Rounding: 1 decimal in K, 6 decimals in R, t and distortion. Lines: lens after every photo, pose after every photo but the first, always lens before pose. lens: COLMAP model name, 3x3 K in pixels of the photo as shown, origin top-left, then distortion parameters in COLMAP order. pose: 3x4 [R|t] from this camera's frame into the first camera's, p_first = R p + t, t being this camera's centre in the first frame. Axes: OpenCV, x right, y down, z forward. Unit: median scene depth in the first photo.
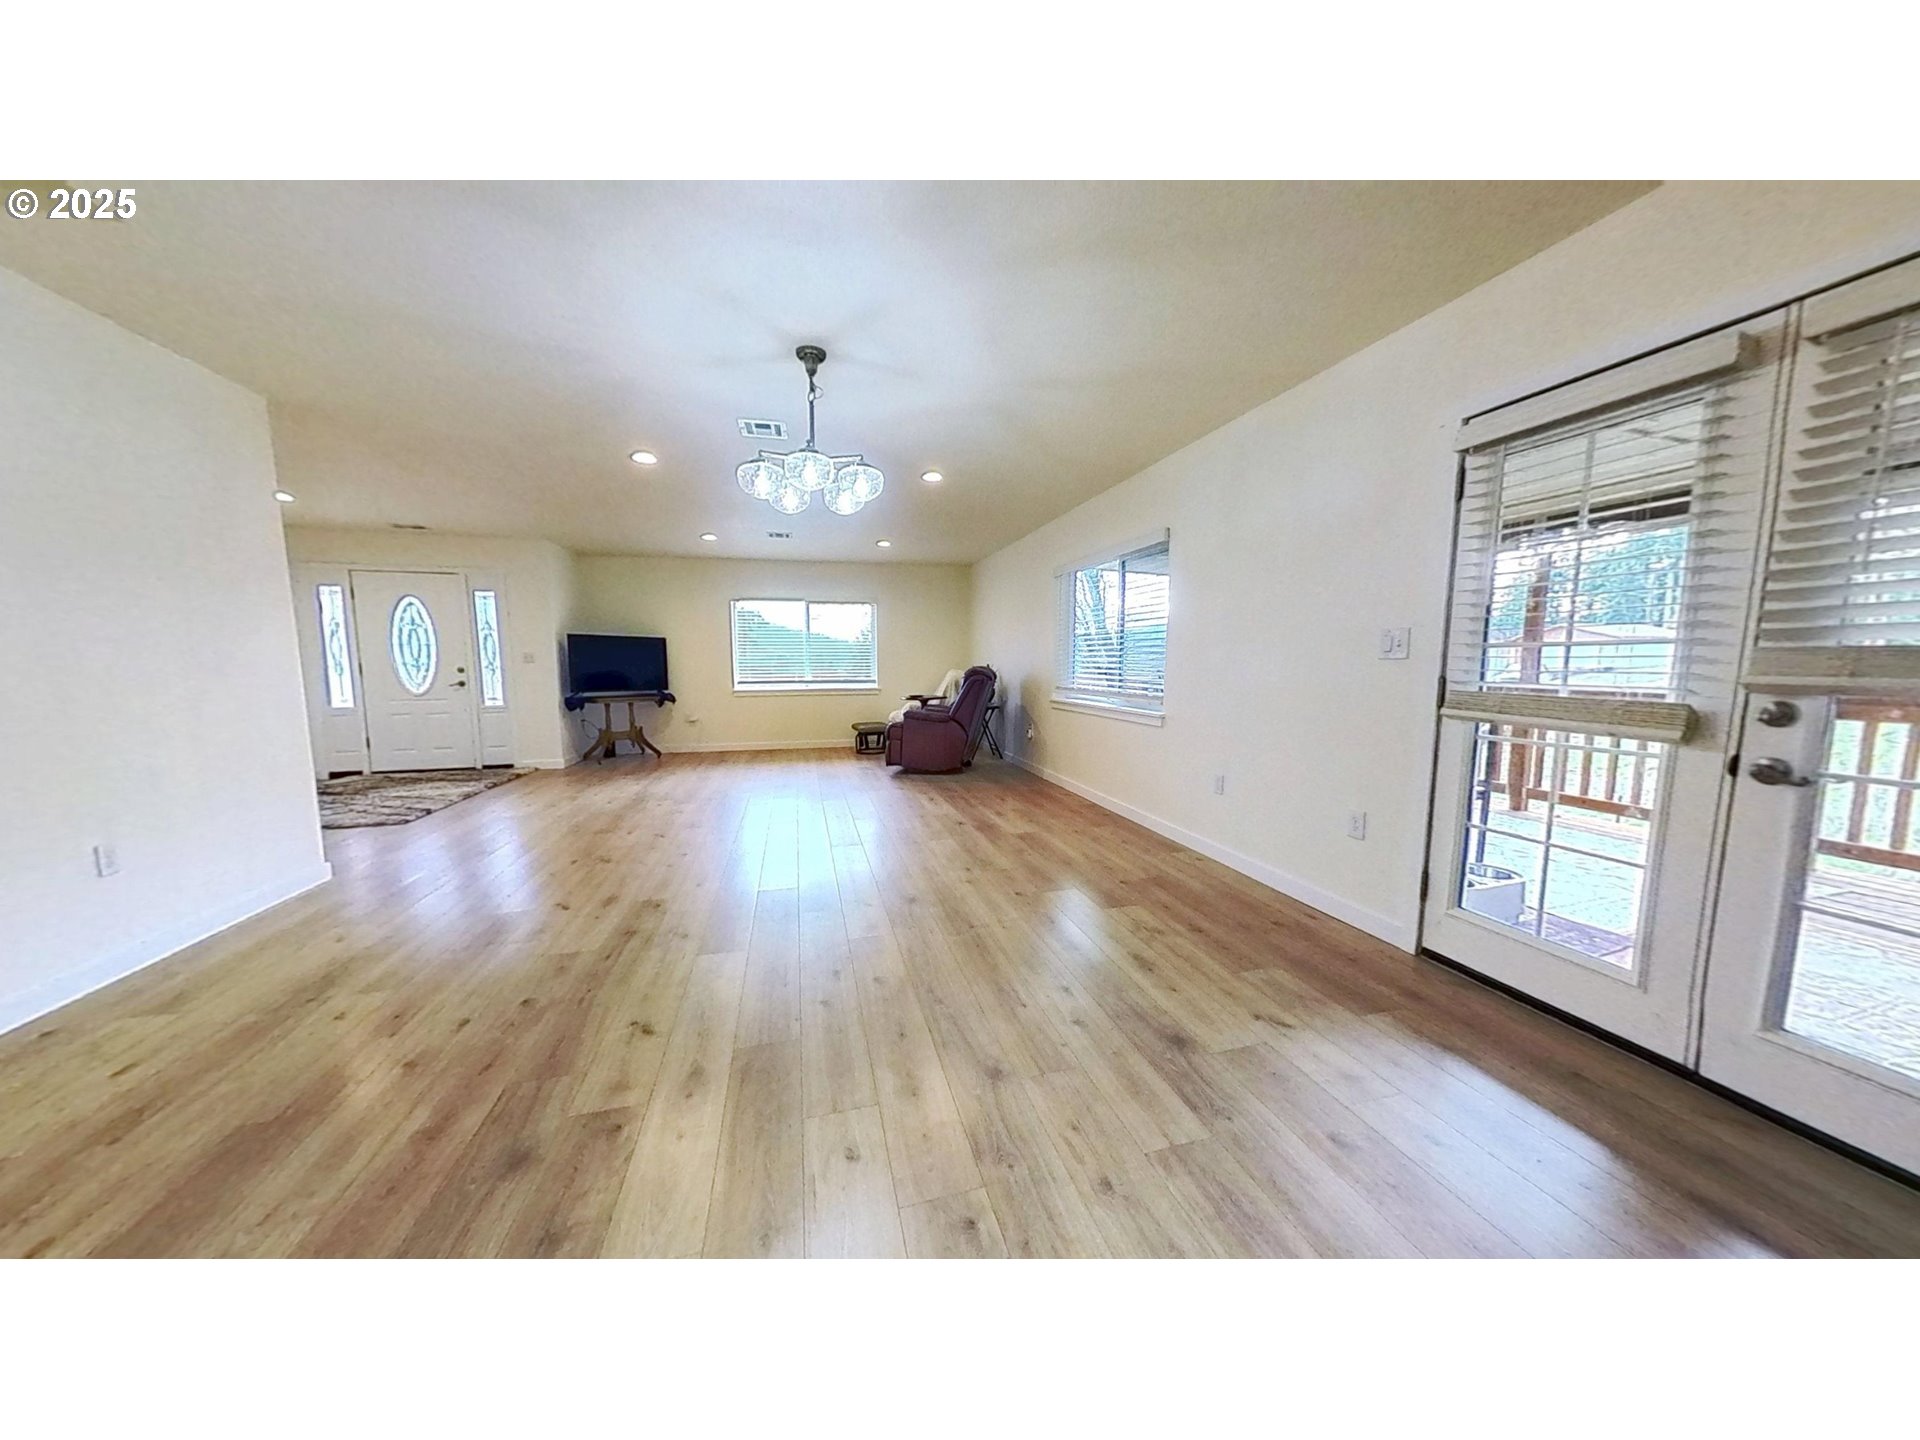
lens RADIAL K [[621.2, 0, 955.0], [0, 621.2, 728.6], [0, 0, 1]] dist [0.001741, 0.000068]
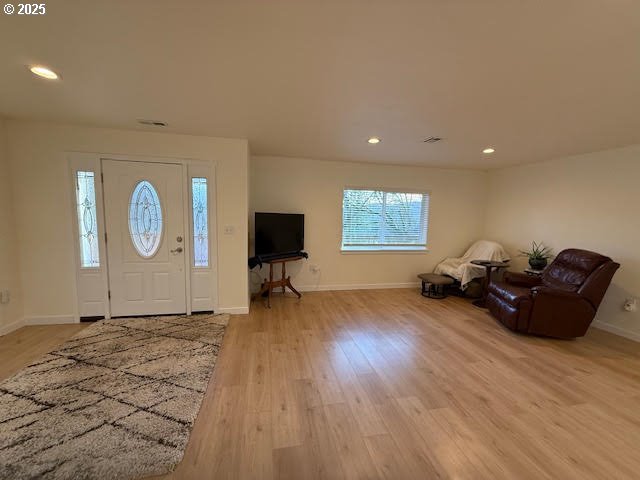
lens RADIAL K [[254.5, 0, 317.4], [0, 254.5, 242.0], [0, 0, 1]] dist [-0.000130, 0.000233]
pose [[0.998382, 0.035168, -0.044691, -0.423641], [-0.035220, 0.999380, -0.000372, -0.086202], [0.044650, 0.001945, 0.999001, 0.423113]]
